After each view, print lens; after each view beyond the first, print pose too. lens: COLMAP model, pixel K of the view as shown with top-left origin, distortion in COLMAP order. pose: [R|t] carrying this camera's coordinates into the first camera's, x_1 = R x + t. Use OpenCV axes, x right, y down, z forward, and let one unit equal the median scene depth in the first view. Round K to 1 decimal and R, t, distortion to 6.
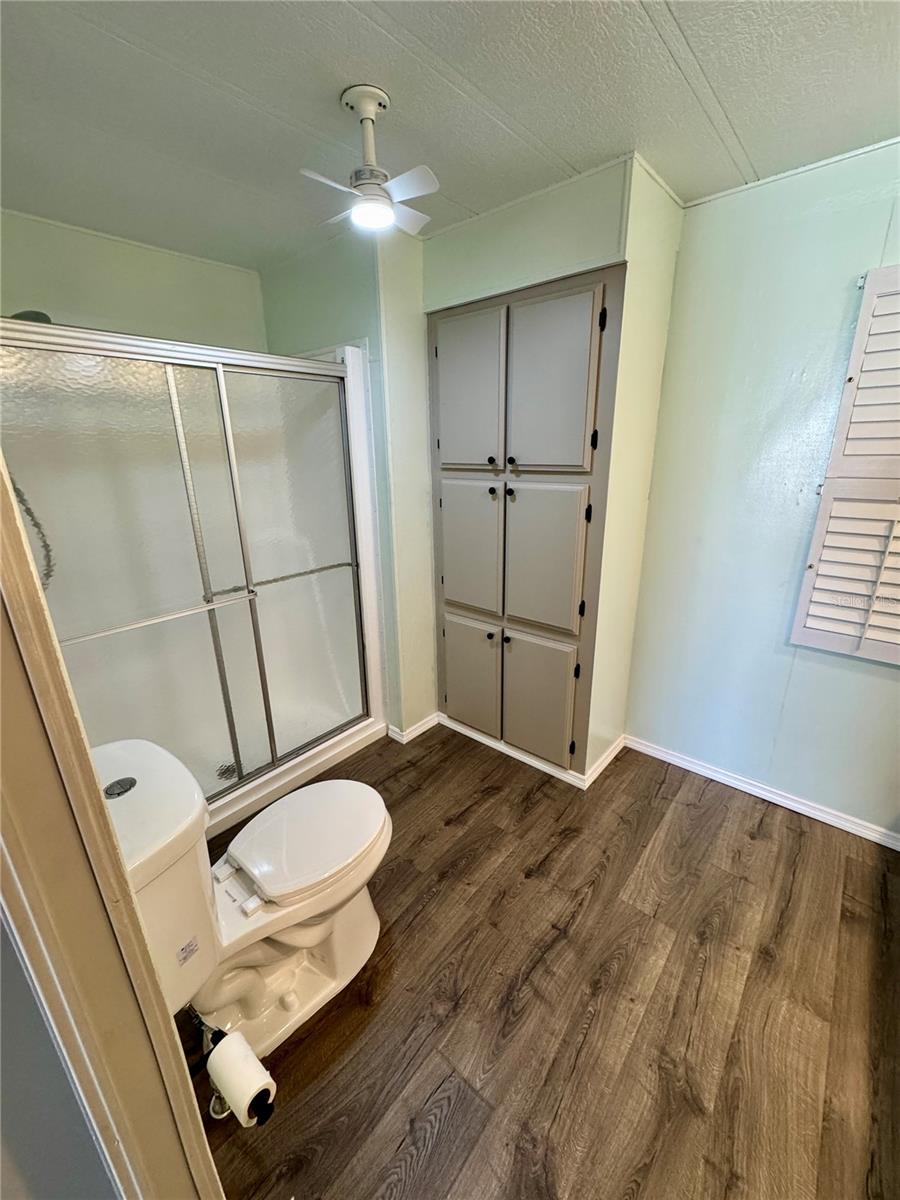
lens RADIAL K [[474.9, 0, 460.8], [0, 474.9, 598.8], [0, 0, 1]] dist [-0.003281, 0.000895]
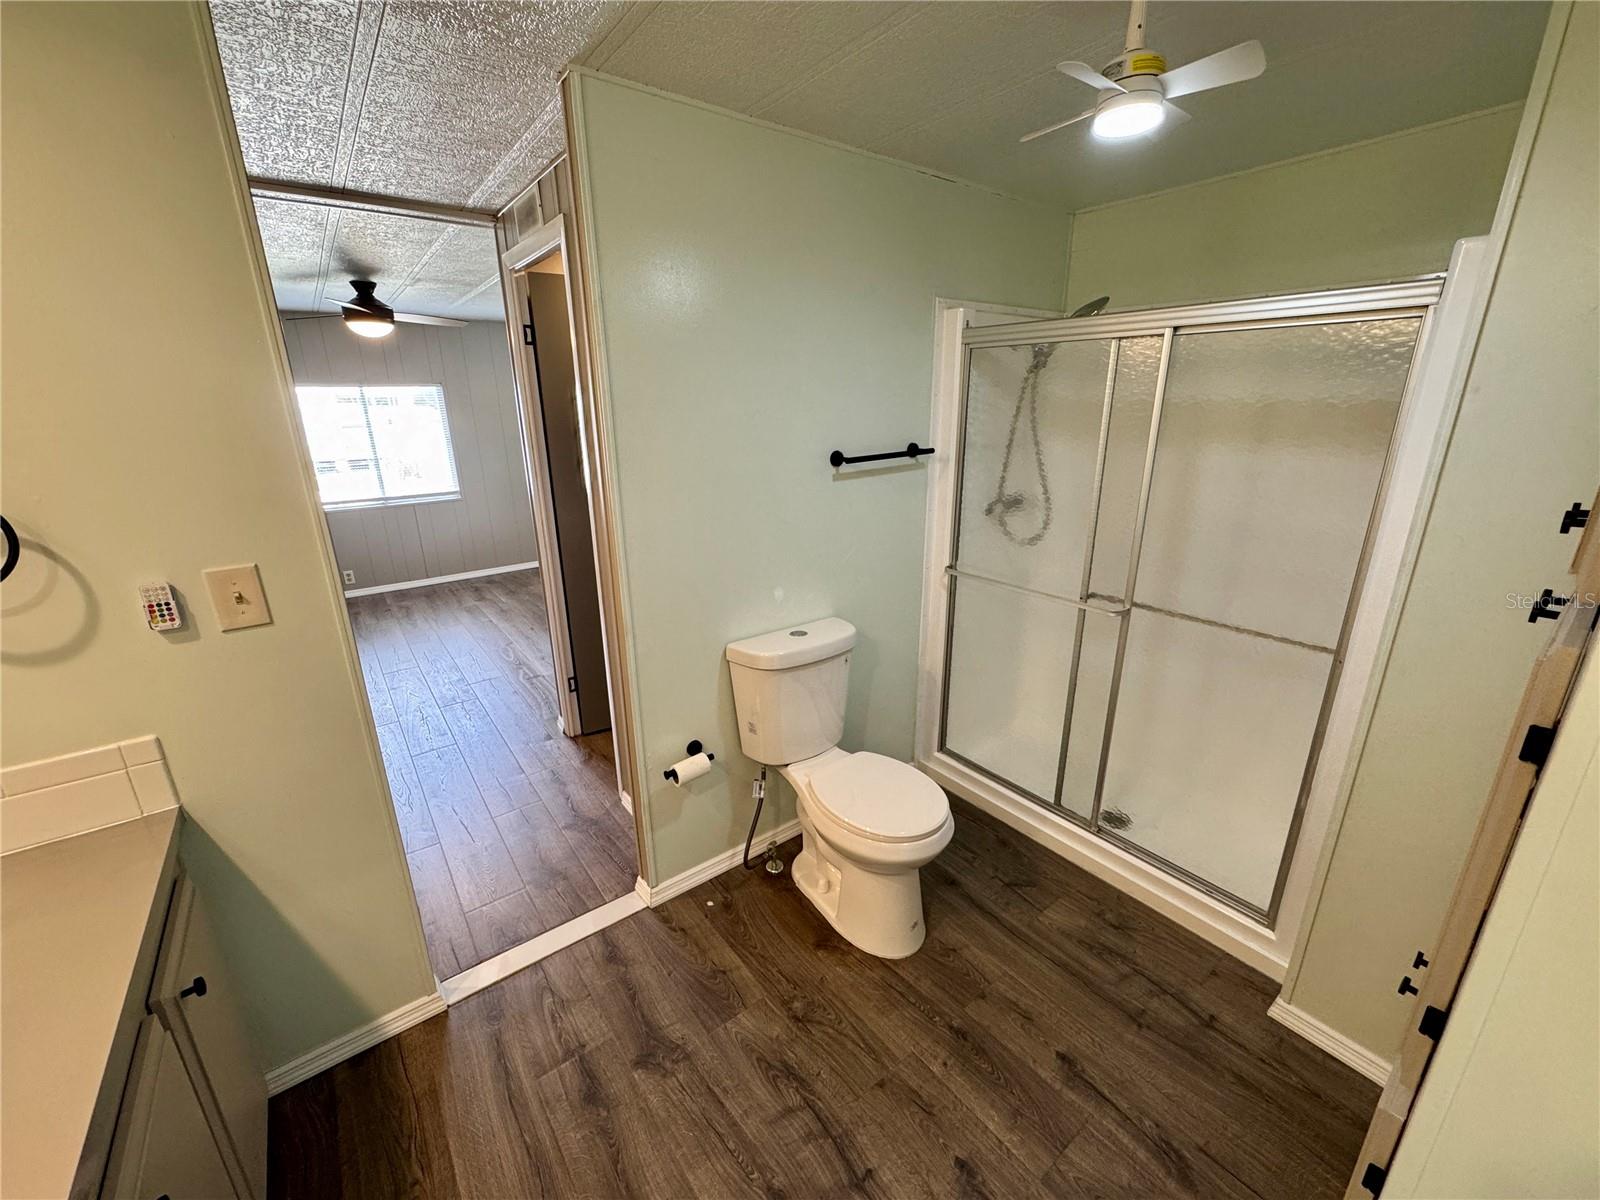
lens RADIAL K [[633.2, 0, 791.2], [0, 633.2, 595.8], [0, 0, 1]] dist [-0.003281, 0.000895]
pose [[-0.214419, 0.305232, -0.927824, 0.865488], [-0.292505, 0.886255, 0.359155, -0.336010], [0.931915, 0.348403, -0.100748, 0.771425]]
